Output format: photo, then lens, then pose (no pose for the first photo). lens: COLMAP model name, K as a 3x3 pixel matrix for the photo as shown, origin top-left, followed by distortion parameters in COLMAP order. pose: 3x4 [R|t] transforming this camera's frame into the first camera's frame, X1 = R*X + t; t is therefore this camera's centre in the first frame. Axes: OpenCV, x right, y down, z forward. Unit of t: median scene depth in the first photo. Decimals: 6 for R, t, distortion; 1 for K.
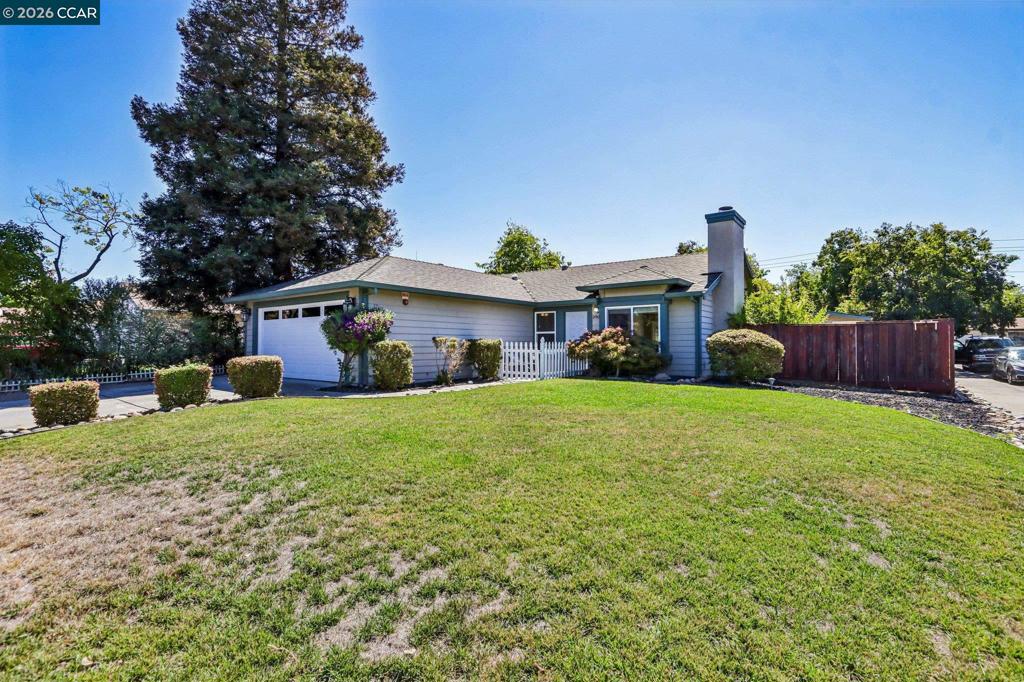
lens RADIAL K [[479.0, 0, 511.3], [0, 479.0, 333.8], [0, 0, 1]] dist [-0.014137, 0.001578]
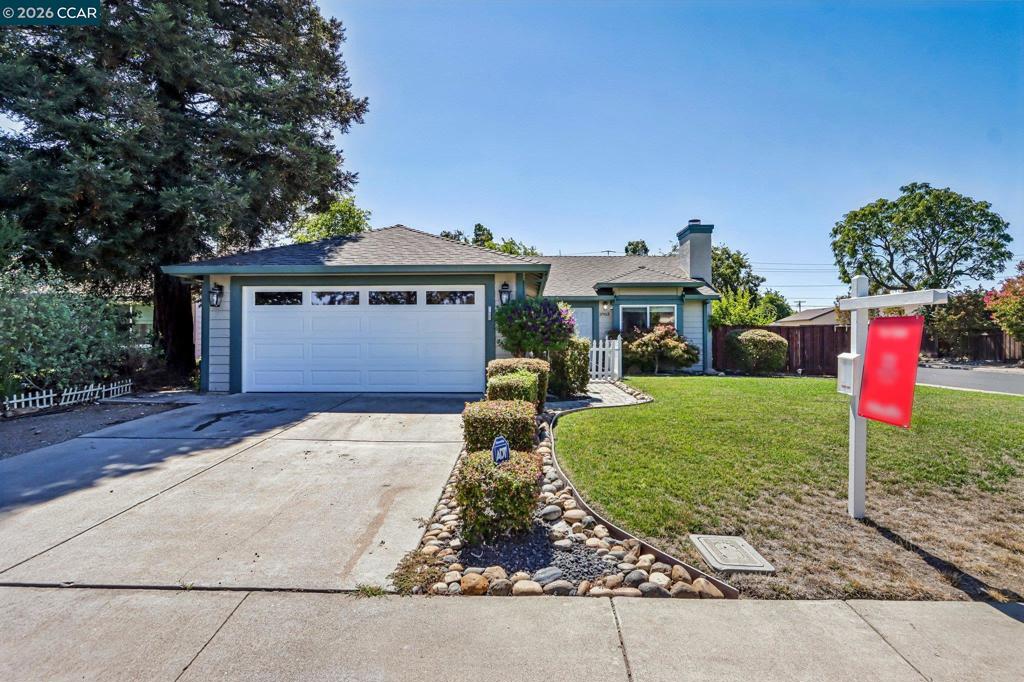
lens RADIAL K [[570.3, 0, 512.0], [0, 570.3, 346.1], [0, 0, 1]] dist [-0.007292, -0.000490]
pose [[0.798204, -0.004963, 0.602366, -0.727854], [-0.011992, 0.999637, 0.024127, 0.004051], [-0.602267, -0.026482, 0.797855, 0.190313]]
